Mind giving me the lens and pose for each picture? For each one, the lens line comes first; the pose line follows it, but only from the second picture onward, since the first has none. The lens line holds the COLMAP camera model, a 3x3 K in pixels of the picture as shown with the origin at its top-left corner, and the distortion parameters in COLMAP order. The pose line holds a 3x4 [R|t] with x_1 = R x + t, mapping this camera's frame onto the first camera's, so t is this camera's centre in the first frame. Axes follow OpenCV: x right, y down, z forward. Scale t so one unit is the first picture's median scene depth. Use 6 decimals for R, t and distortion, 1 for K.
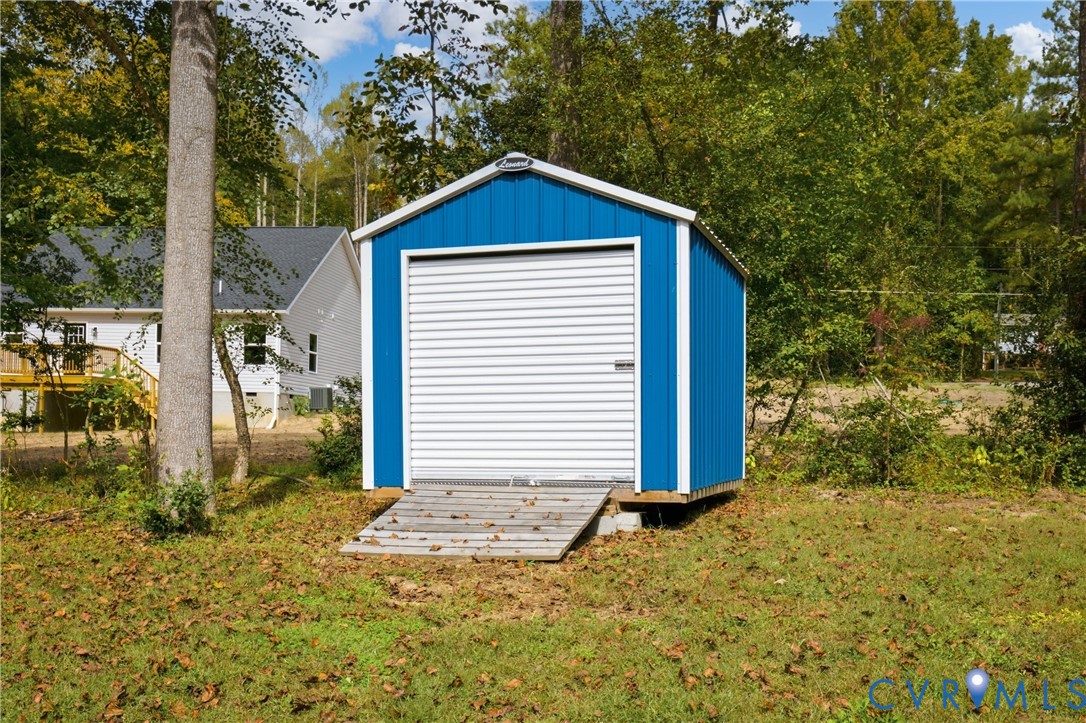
lens RADIAL K [[1148.0, 0, 543.0], [0, 1148.0, 361.5], [0, 0, 1]] dist [-0.000232, 0.000583]
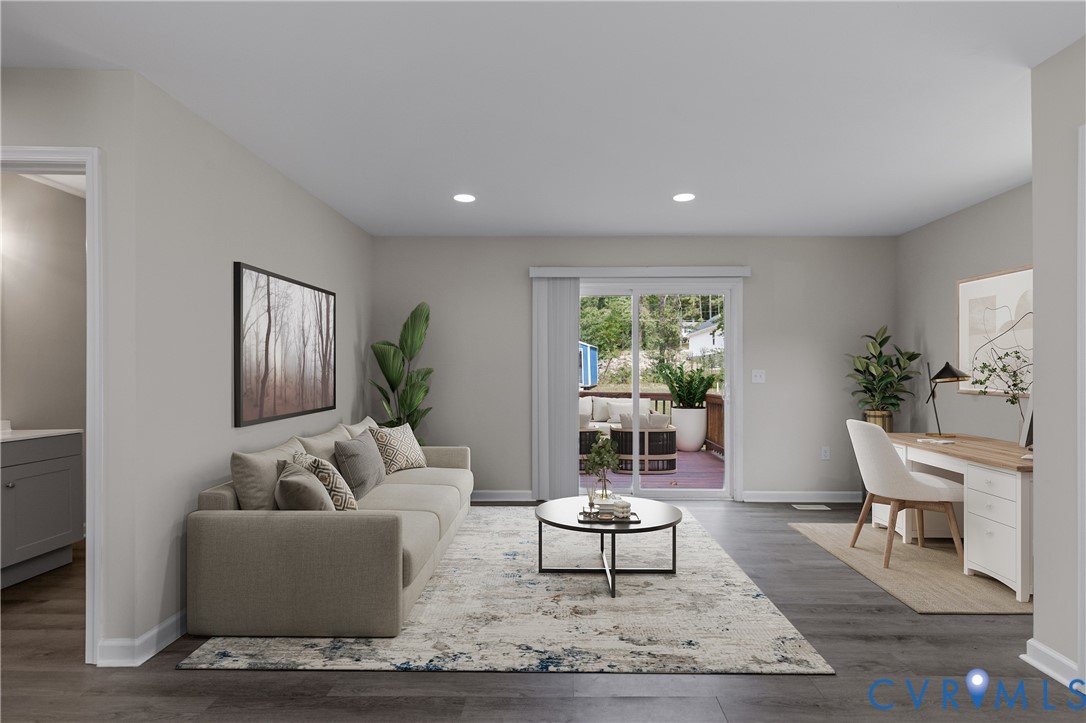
lens RADIAL K [[501.1, 0, 543.0], [0, 501.1, 371.2], [0, 0, 1]] dist [0.000851, 0.000154]
pose [[0.997108, -0.028834, 0.070311, -0.261112], [0.023993, 0.997346, 0.068748, -0.129682], [-0.072107, -0.066862, 0.995153, -1.403331]]
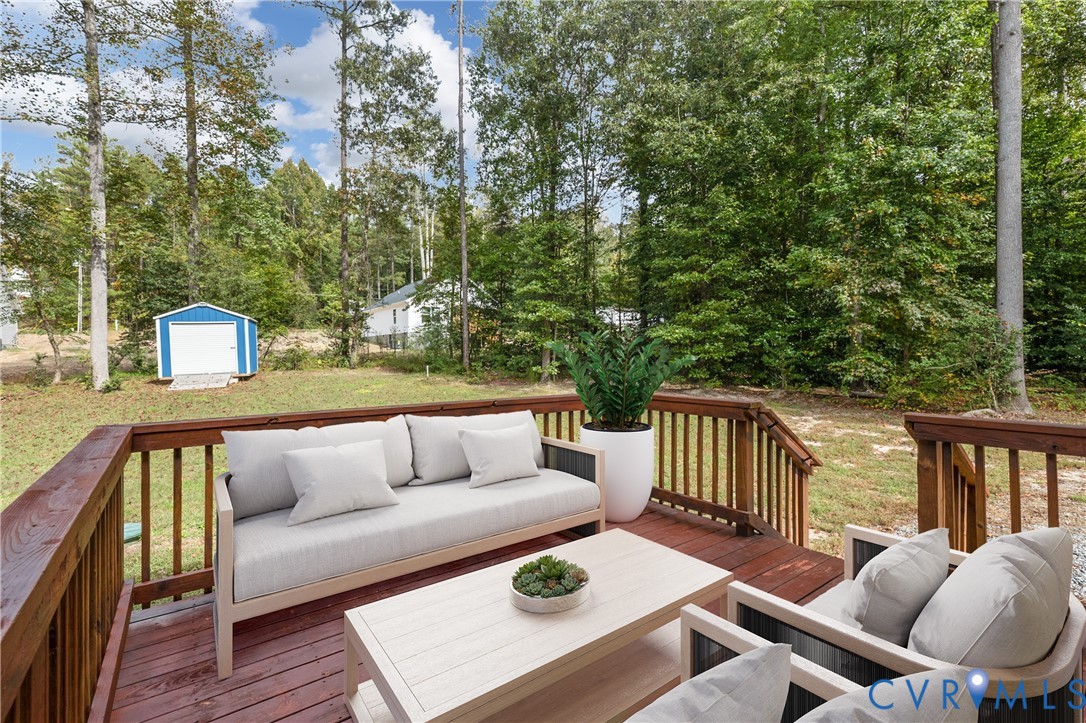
lens RADIAL K [[501.1, 0, 543.0], [0, 501.1, 371.2], [0, 0, 1]] dist [0.000851, 0.000154]
pose [[0.741198, -0.061745, 0.668441, -0.262051], [-0.013410, 0.994200, 0.106706, -0.098146], [-0.671153, -0.088054, 0.736071, -0.985732]]
